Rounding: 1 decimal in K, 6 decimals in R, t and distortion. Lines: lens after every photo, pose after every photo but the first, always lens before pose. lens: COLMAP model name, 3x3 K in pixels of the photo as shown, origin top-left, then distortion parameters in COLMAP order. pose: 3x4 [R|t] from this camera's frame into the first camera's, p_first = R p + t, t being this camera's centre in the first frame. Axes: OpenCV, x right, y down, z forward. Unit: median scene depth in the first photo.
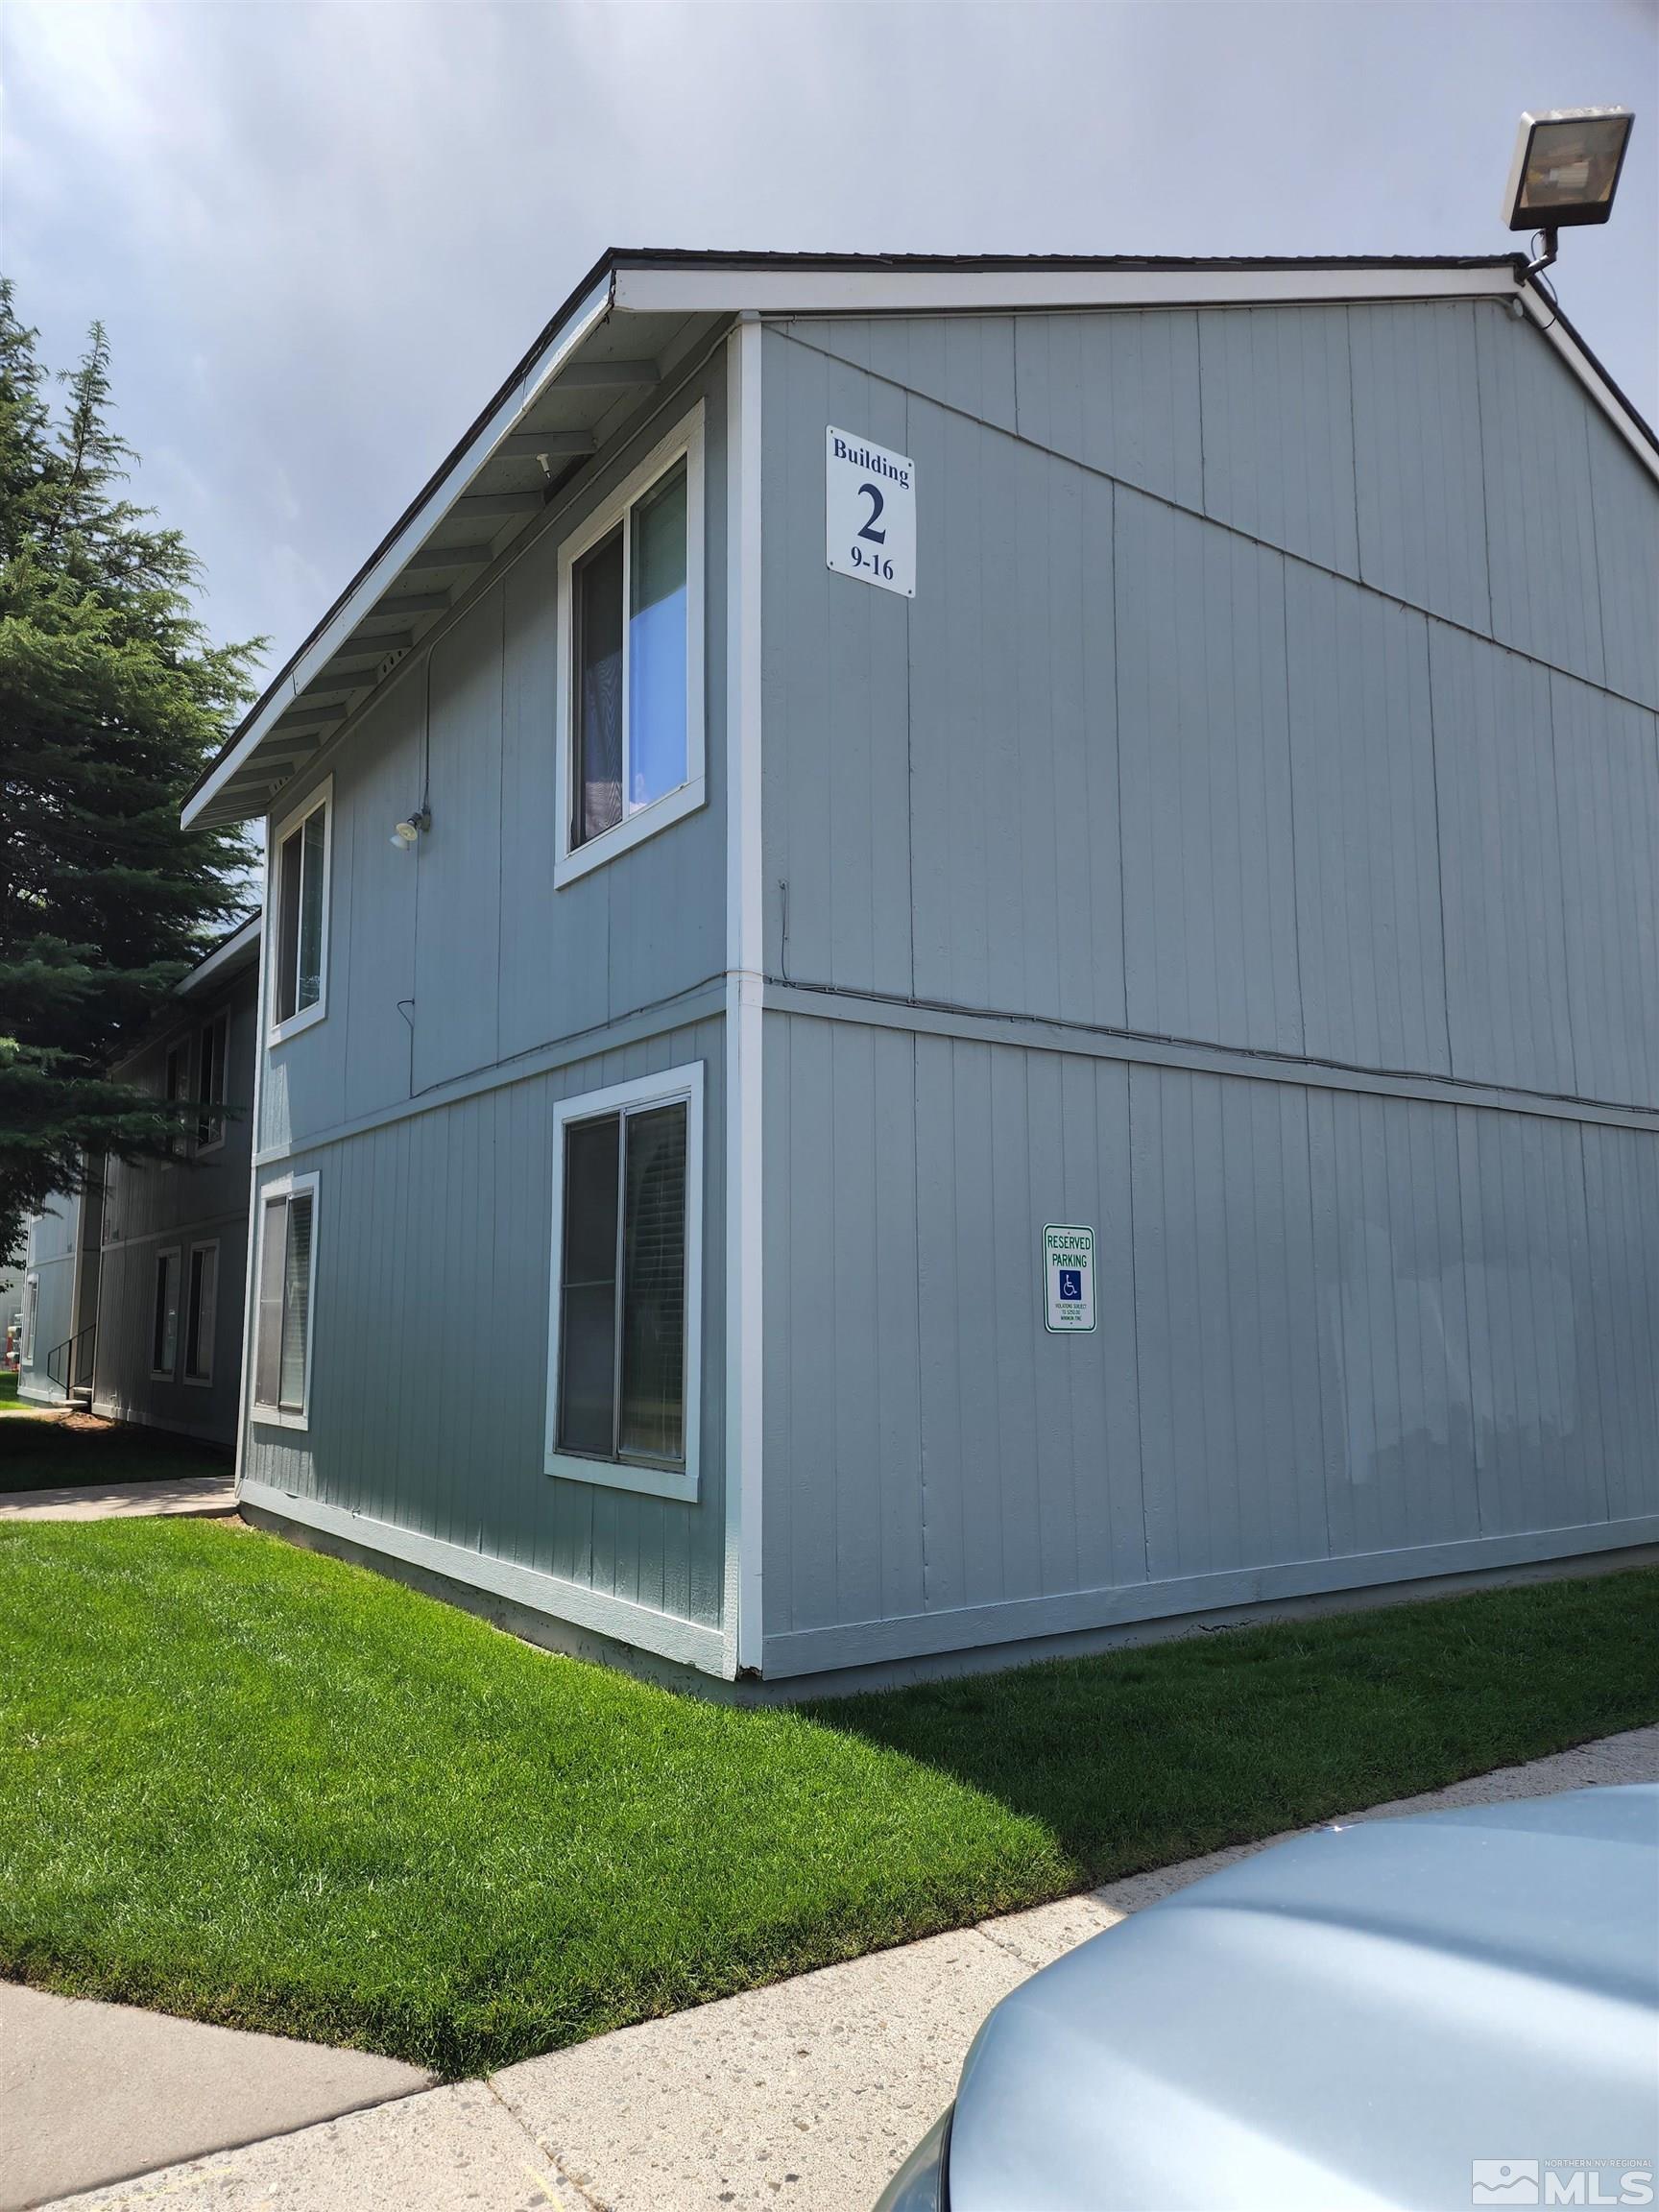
lens RADIAL K [[1496.2, 0, 821.6], [0, 1496.2, 1133.1], [0, 0, 1]] dist [0.078998, -0.064819]
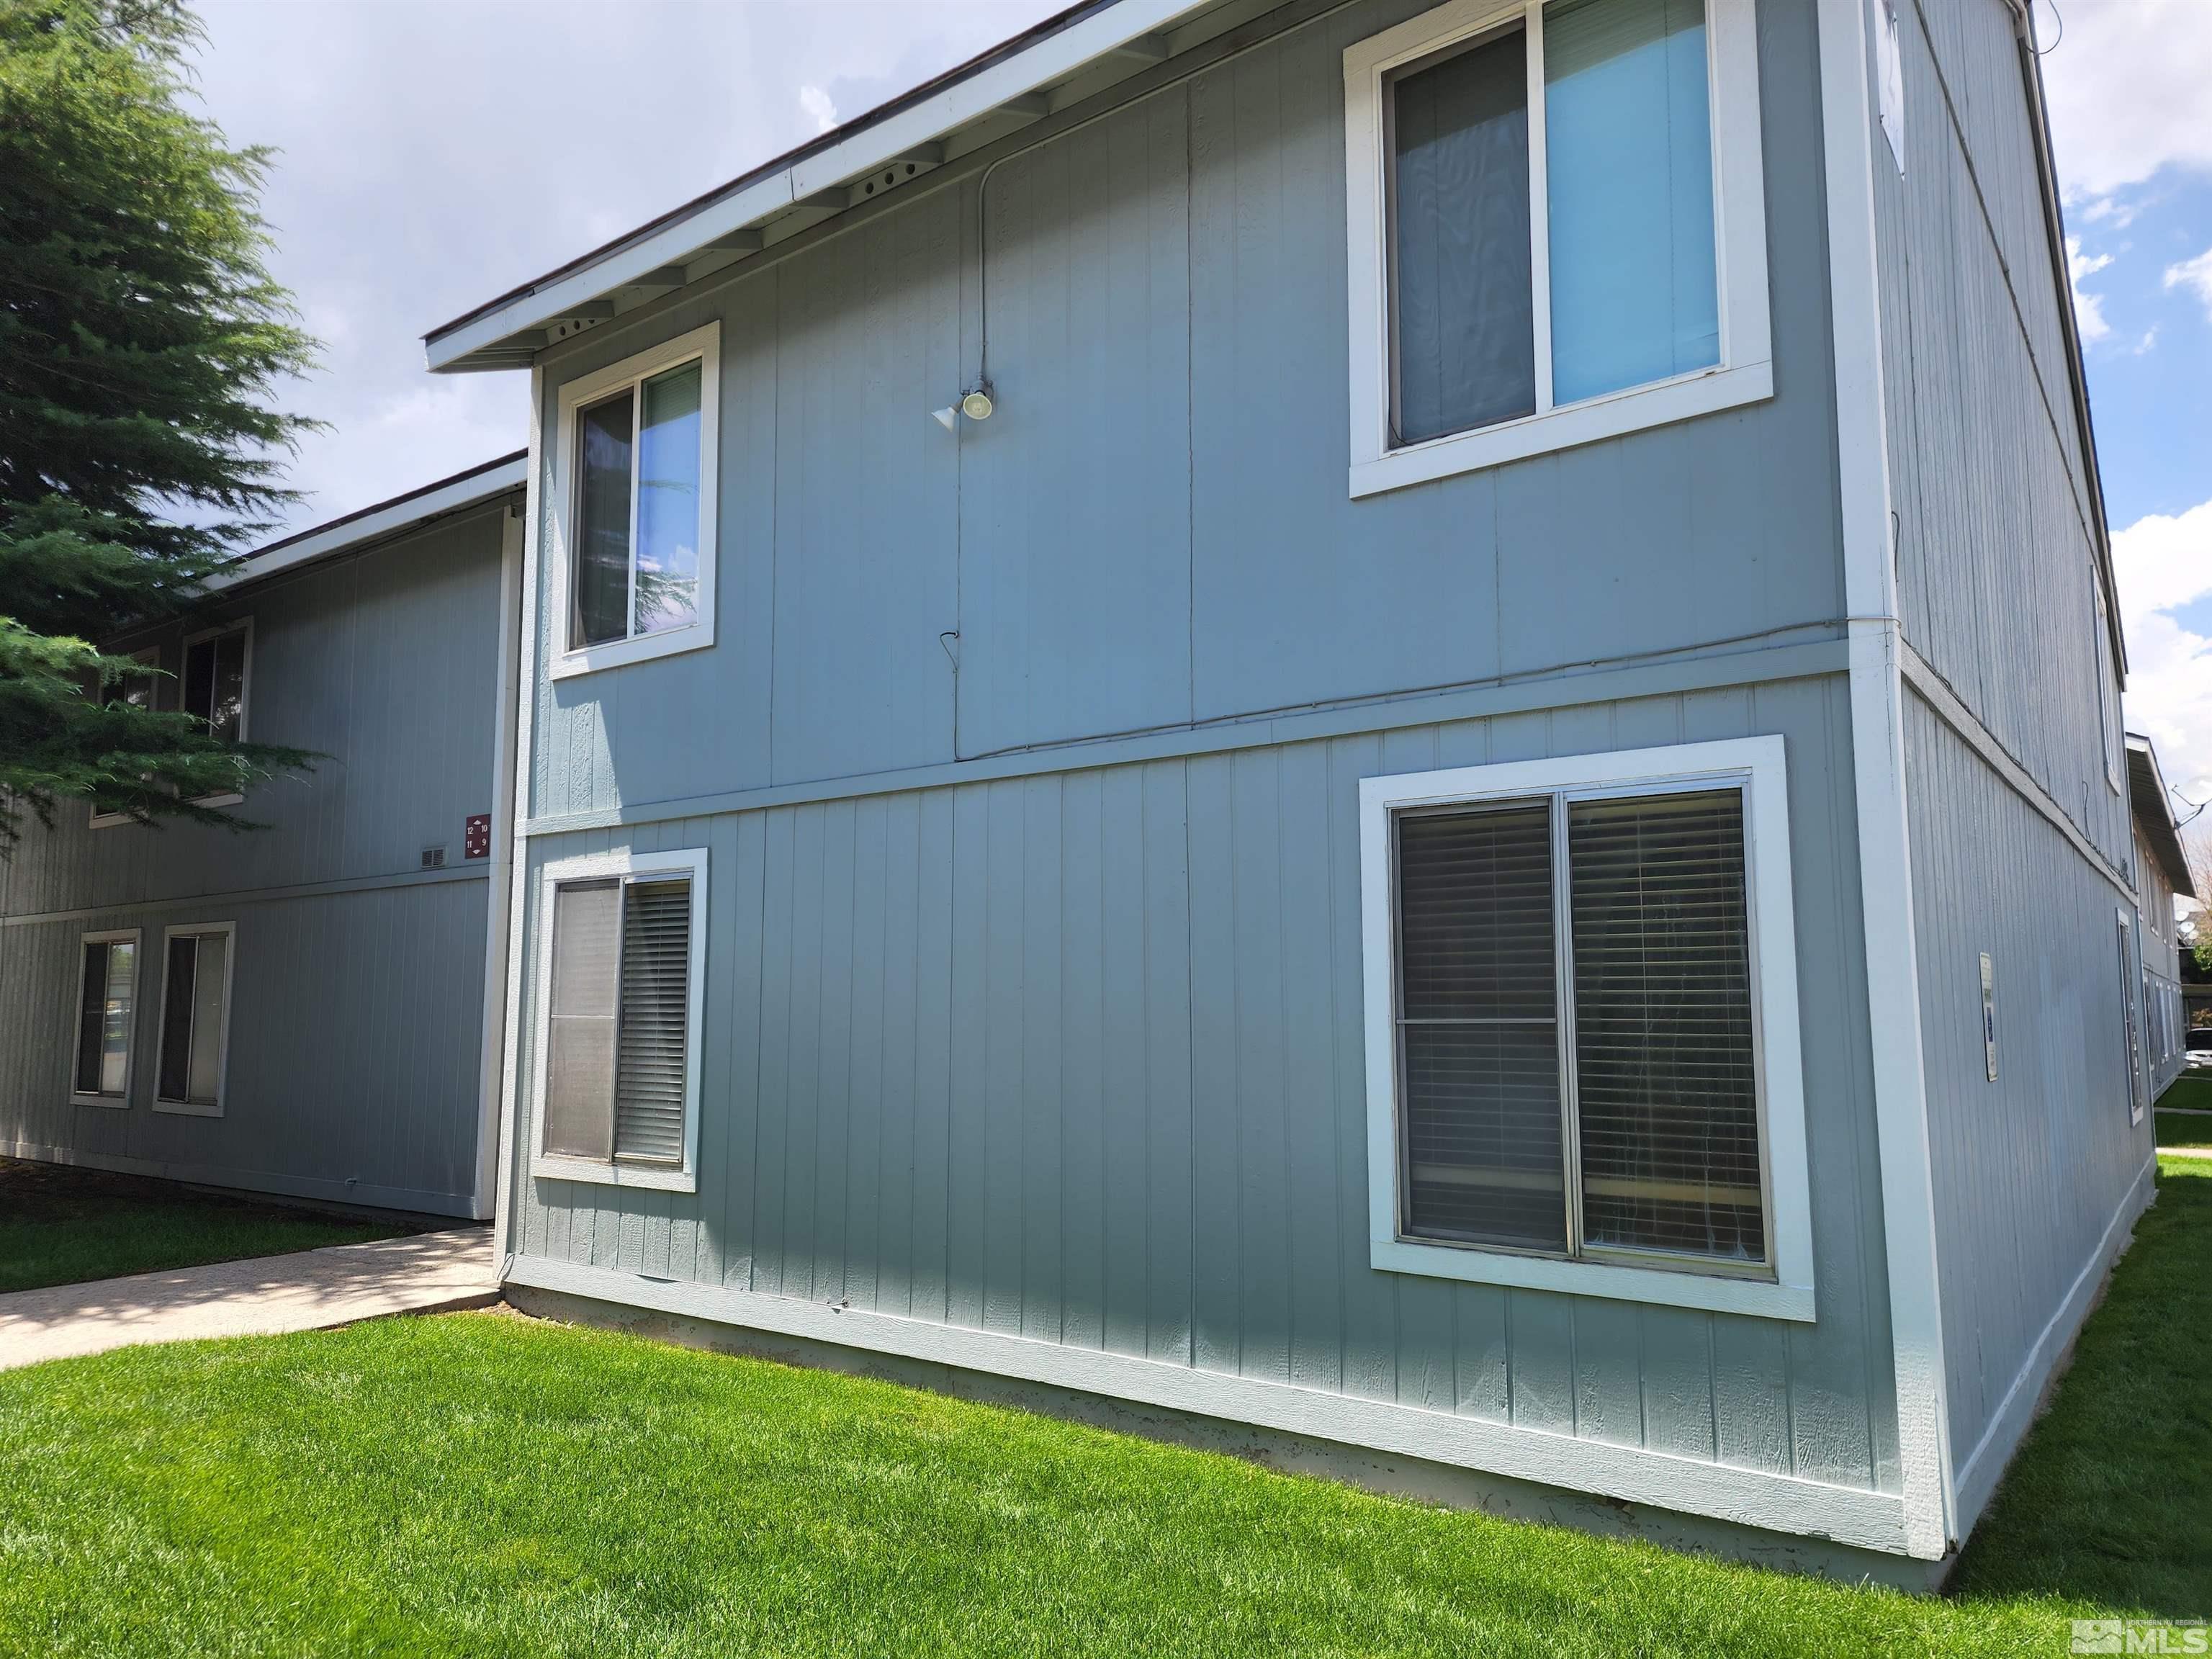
lens RADIAL K [[1477.6, 0, 1097.1], [0, 1477.6, 847.8], [0, 0, 1]] dist [0.076845, -0.061072]
pose [[0.946177, 0.034913, 0.321760, -0.456072], [-0.041103, 0.999077, 0.012463, 0.009403], [-0.321028, -0.025018, 0.946739, 0.275061]]
